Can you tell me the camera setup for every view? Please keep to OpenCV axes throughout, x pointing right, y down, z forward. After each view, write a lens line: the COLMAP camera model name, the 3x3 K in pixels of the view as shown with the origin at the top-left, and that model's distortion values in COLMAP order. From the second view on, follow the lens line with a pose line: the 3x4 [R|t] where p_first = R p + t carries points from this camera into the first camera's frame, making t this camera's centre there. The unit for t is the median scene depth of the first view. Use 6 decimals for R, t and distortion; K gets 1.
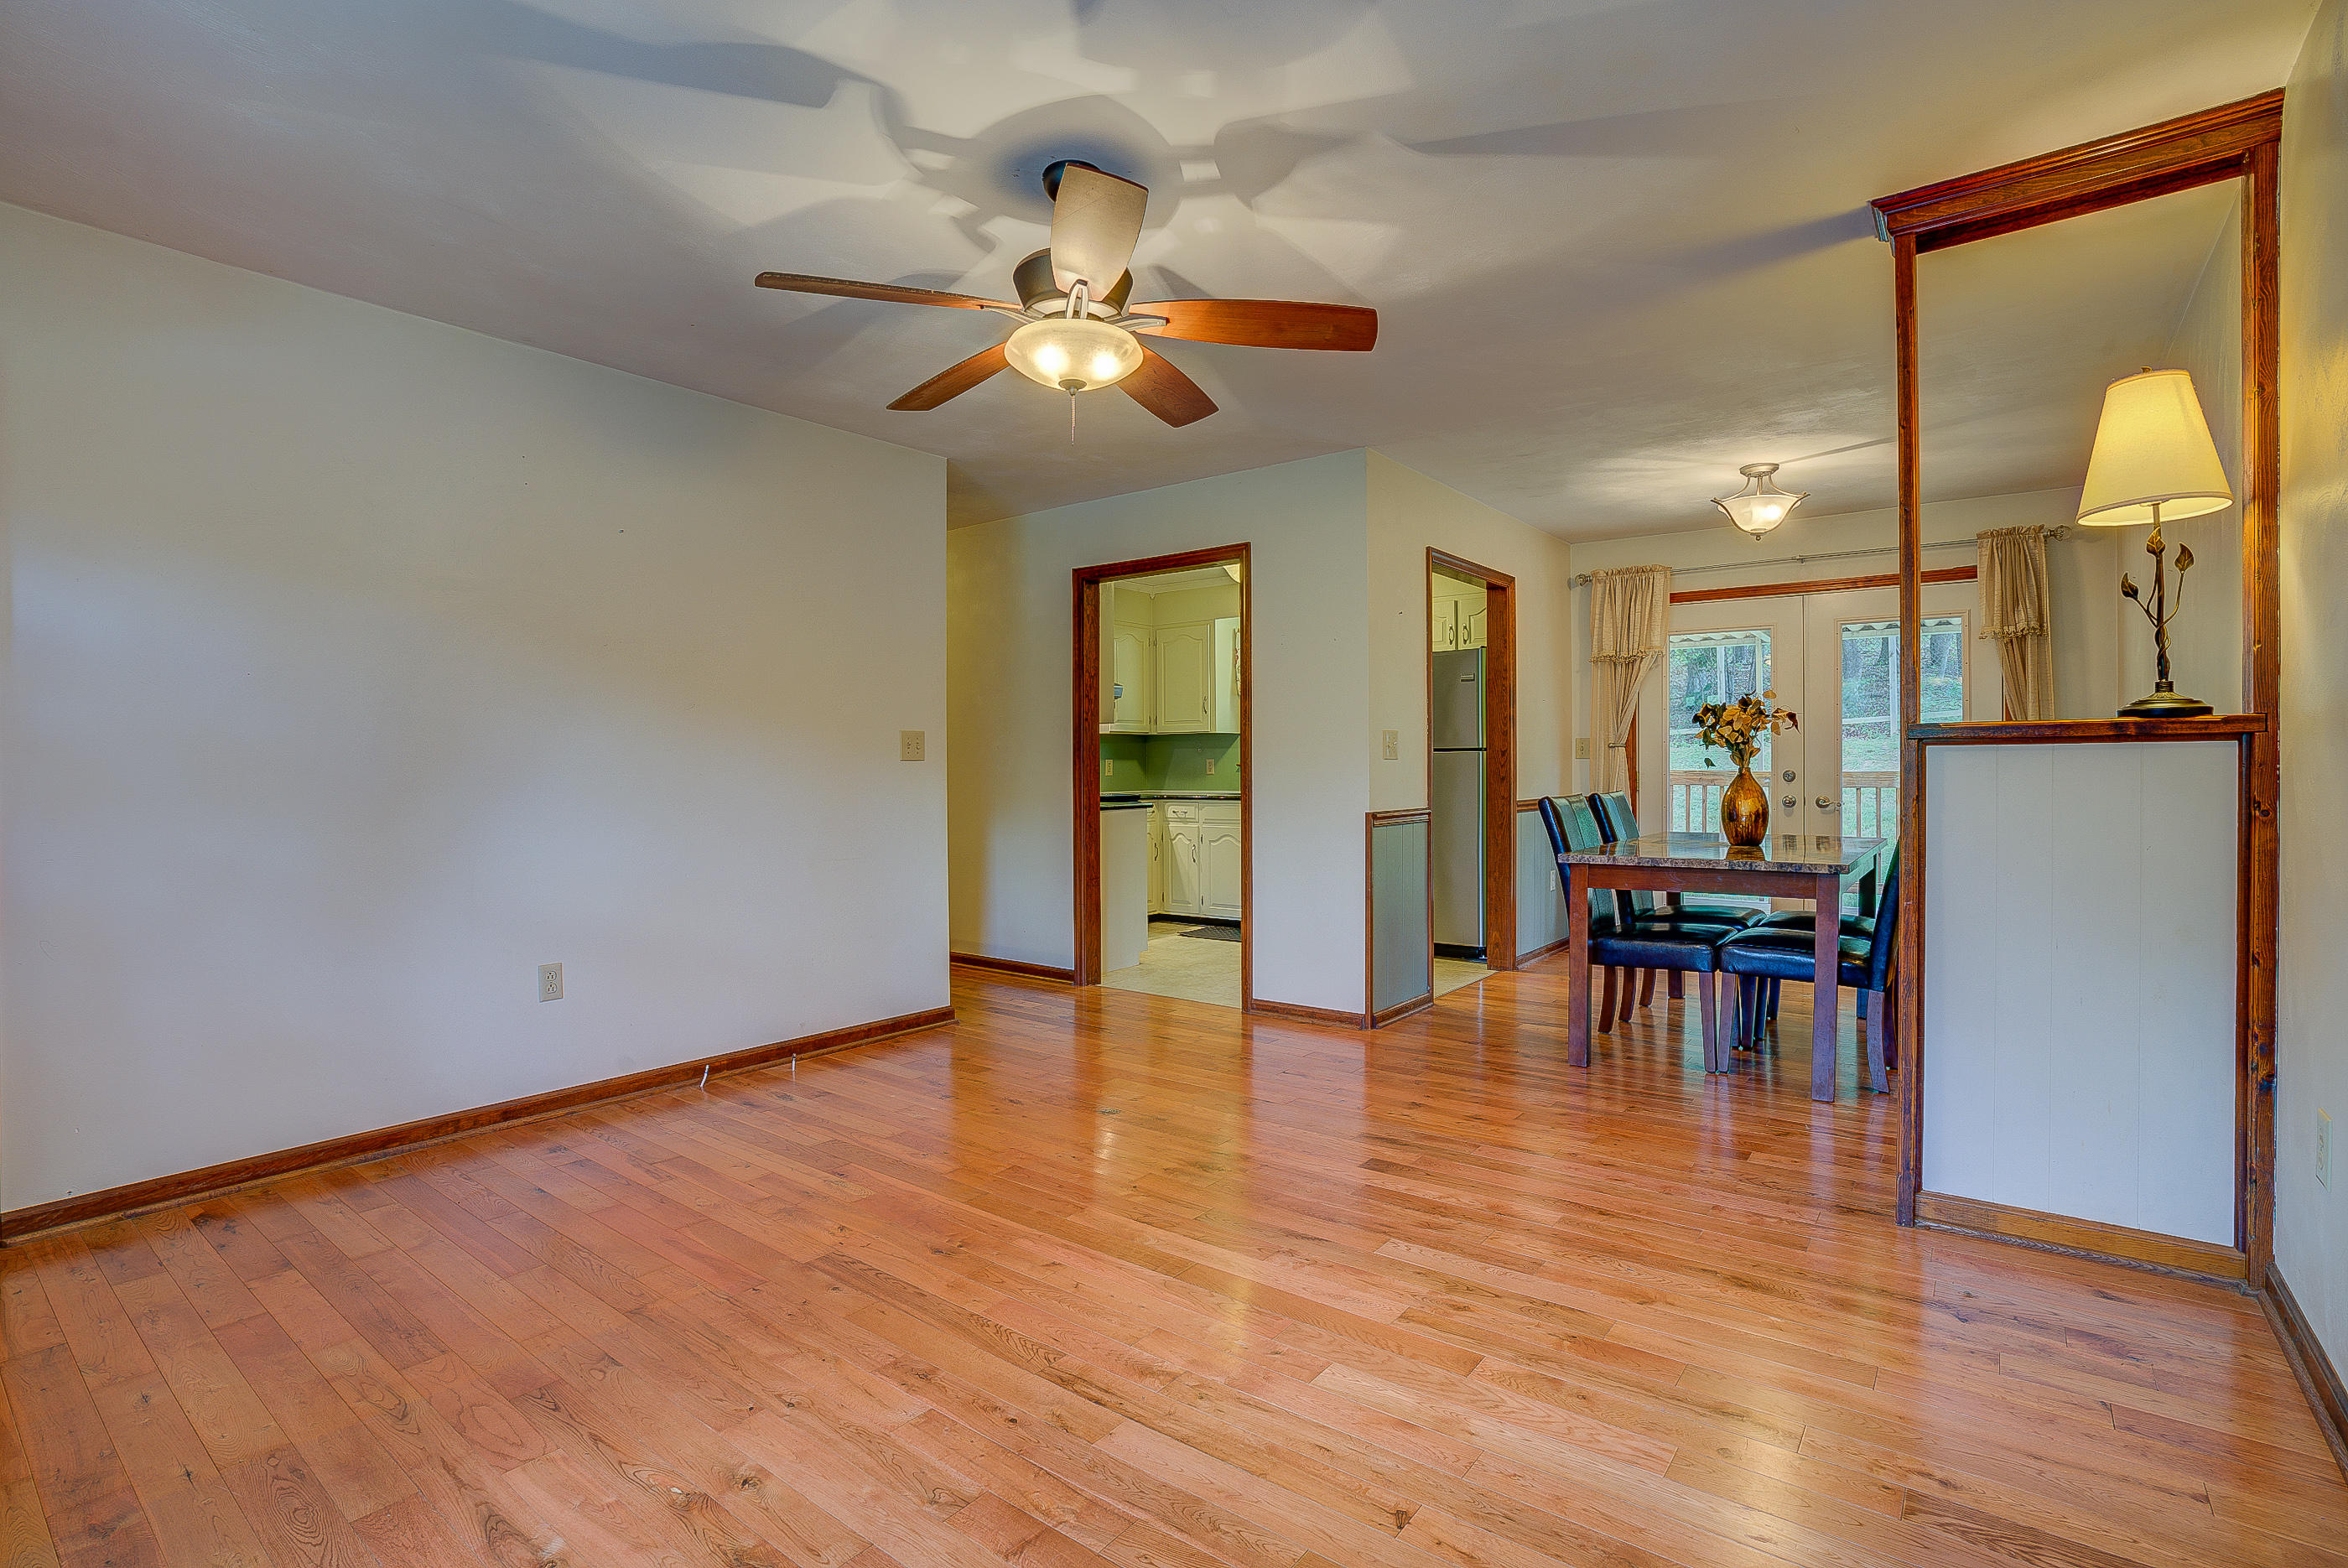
lens RADIAL K [[1078.7, 0, 1180.4], [0, 1078.7, 758.5], [0, 0, 1]] dist [-0.022282, -0.000026]
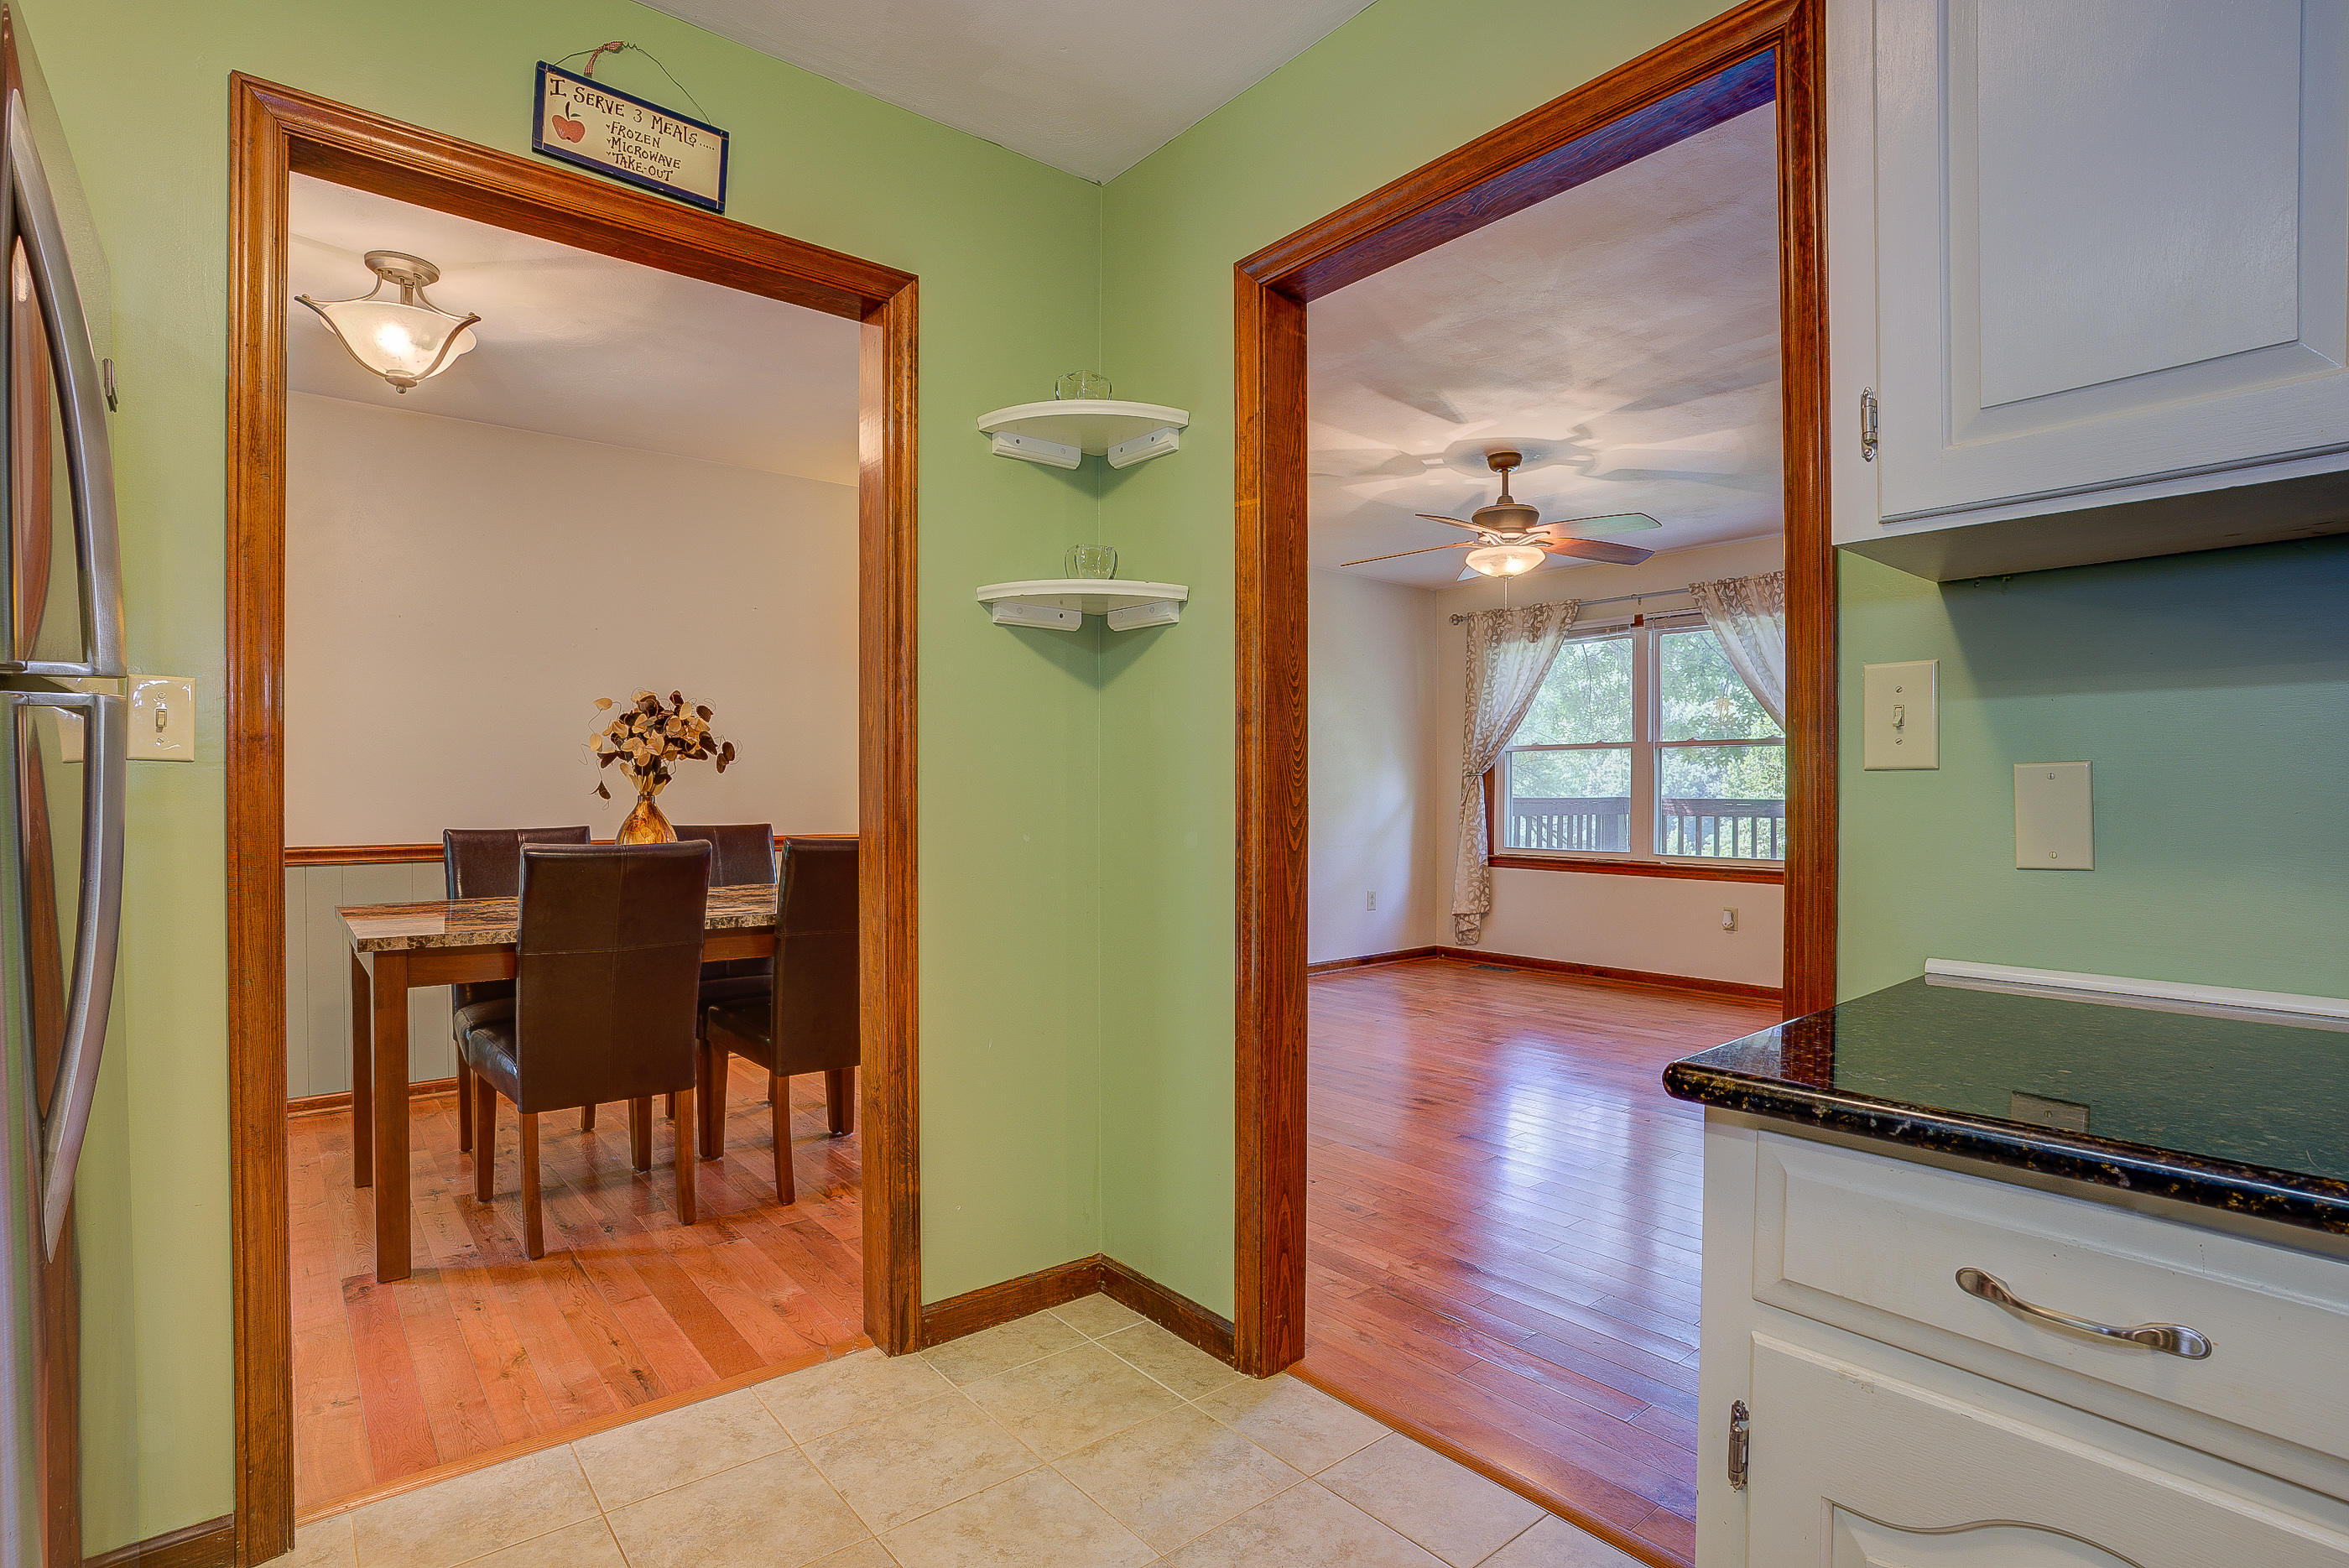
lens RADIAL K [[1144.9, 0, 1174.5], [0, 1144.9, 784.0], [0, 0, 1]] dist [-0.046731, 0.029602]
pose [[-0.973423, 0.009103, 0.228835, 0.003867], [0.009313, 0.999957, -0.000162, 0.001911], [-0.228826, 0.001973, -0.973465, 1.454299]]
